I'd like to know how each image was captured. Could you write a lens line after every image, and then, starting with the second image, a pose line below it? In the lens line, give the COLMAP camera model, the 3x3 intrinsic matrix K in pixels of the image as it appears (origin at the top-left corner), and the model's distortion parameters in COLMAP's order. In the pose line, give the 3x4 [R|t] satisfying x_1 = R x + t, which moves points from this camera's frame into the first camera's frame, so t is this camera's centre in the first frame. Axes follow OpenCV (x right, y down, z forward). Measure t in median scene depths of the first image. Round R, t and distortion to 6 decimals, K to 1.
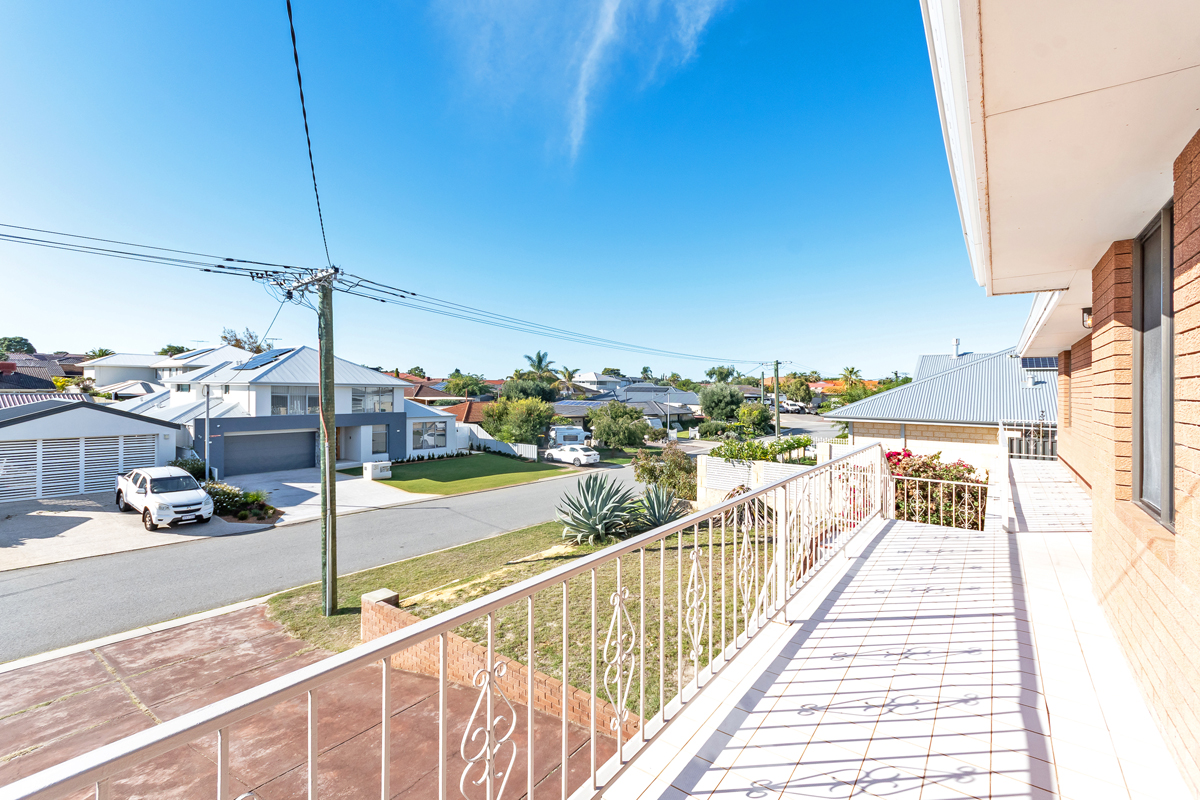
lens RADIAL K [[526.9, 0, 600.2], [0, 526.9, 394.9], [0, 0, 1]] dist [-0.002435, -0.000550]
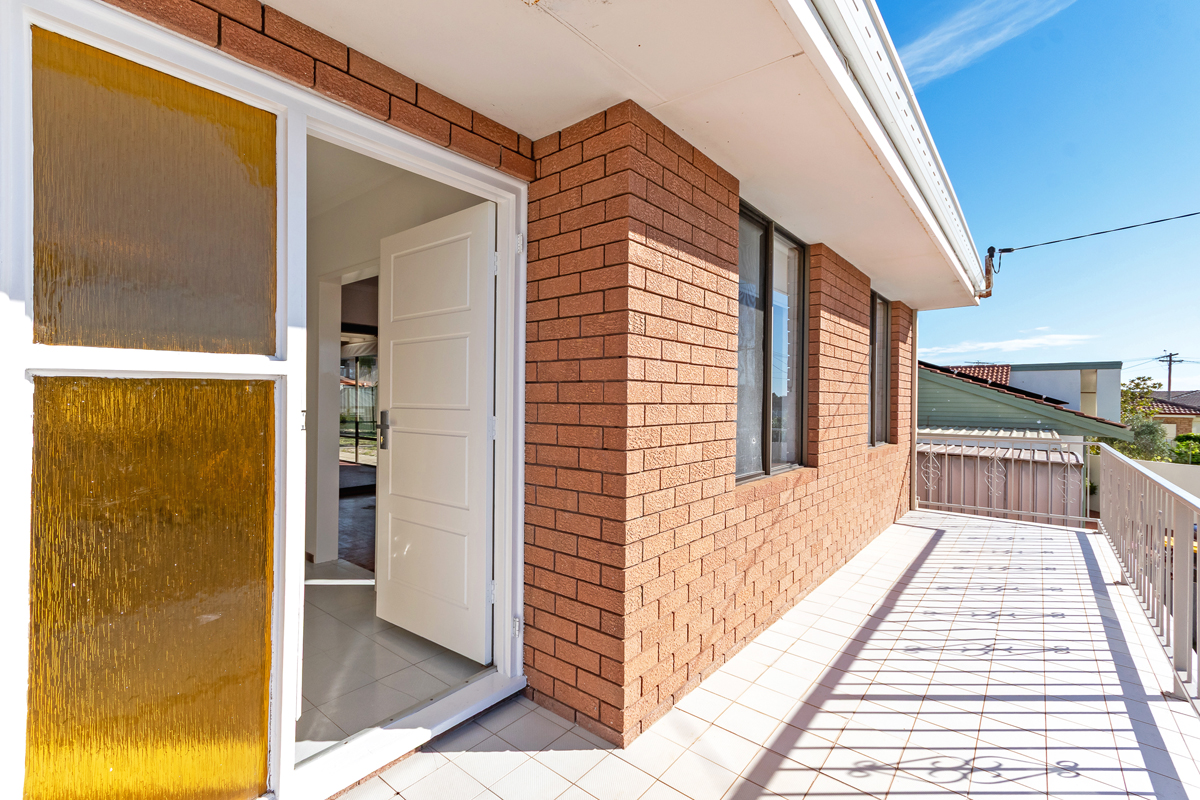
lens RADIAL K [[526.9, 0, 599.9], [0, 526.9, 397.5], [0, 0, 1]] dist [-0.002435, -0.000550]
pose [[-0.998845, -0.011356, 0.046689, 1.122053], [-0.011163, 0.999928, 0.004387, 0.043119], [-0.046736, 0.003861, -0.998900, 1.787103]]
